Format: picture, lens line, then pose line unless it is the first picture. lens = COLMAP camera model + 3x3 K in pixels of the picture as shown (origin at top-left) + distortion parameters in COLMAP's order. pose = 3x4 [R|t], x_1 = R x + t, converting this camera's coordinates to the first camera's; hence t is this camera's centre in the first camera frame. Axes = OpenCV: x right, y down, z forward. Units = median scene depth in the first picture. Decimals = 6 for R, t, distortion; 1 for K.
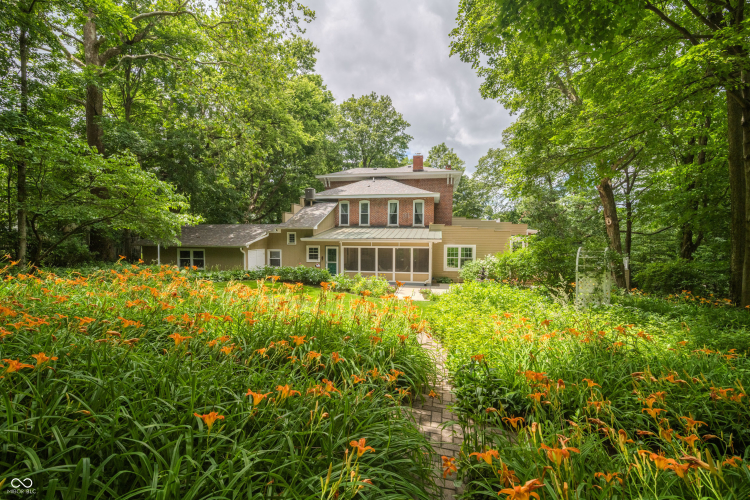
lens RADIAL K [[346.4, 0, 375.0], [0, 346.4, 250.0], [0, 0, 1]] dist [-0.002052, -0.000476]
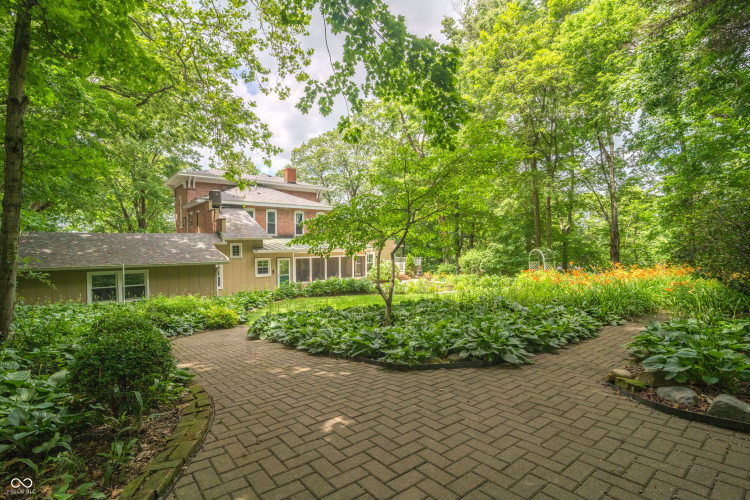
lens RADIAL K [[346.4, 0, 375.0], [0, 346.4, 250.0], [0, 0, 1]] dist [-0.002052, -0.000476]
pose [[0.642568, -0.026838, 0.765759, -0.668587], [0.044099, 0.999025, -0.001992, -0.019171], [-0.764959, 0.035049, 0.643125, 0.201749]]
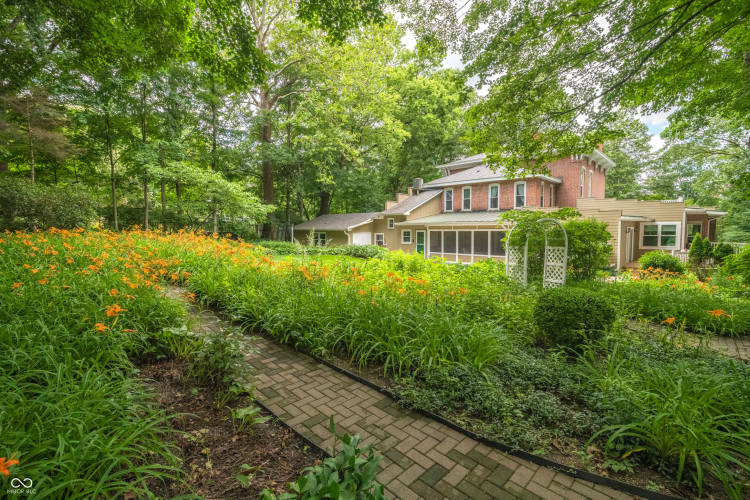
lens RADIAL K [[346.4, 0, 375.0], [0, 346.4, 250.0], [0, 0, 1]] dist [-0.002052, -0.000476]
pose [[0.839752, 0.027086, -0.542294, 0.347923], [-0.014047, 0.999504, 0.028170, 0.023861], [0.542789, -0.016038, 0.839716, -0.008726]]
